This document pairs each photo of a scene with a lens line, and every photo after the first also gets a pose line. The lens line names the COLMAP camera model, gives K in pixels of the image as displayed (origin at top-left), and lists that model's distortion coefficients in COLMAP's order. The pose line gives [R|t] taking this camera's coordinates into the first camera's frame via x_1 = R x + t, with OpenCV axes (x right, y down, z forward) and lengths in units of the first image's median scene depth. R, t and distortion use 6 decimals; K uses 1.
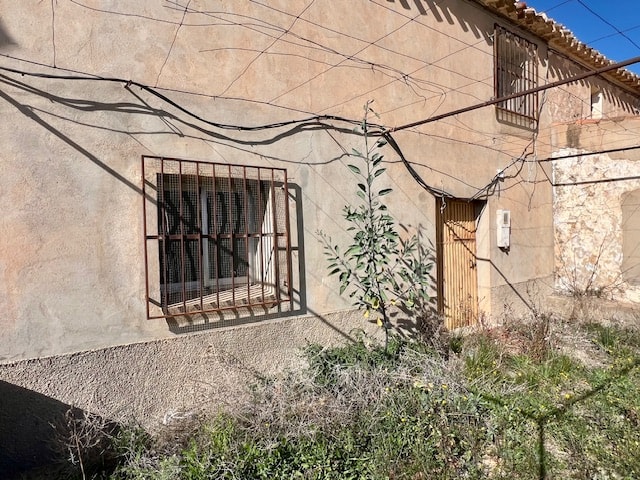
lens RADIAL K [[372.3, 0, 320.0], [0, 372.3, 240.0], [0, 0, 1]] dist [-0.001168, -0.000095]
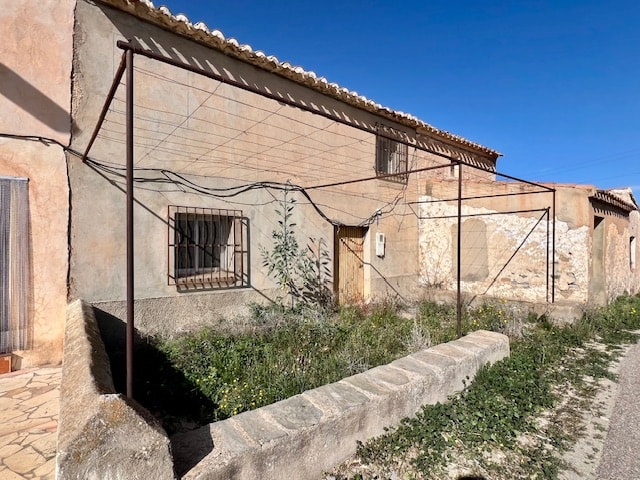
lens RADIAL K [[335.3, 0, 320.7], [0, 335.3, 242.4], [0, 0, 1]] dist [-0.000884, 0.000778]
pose [[0.995594, 0.026209, 0.090031, 0.156033], [-0.024135, 0.999419, -0.024053, 0.003306], [-0.090609, 0.021774, 0.995648, -0.717209]]
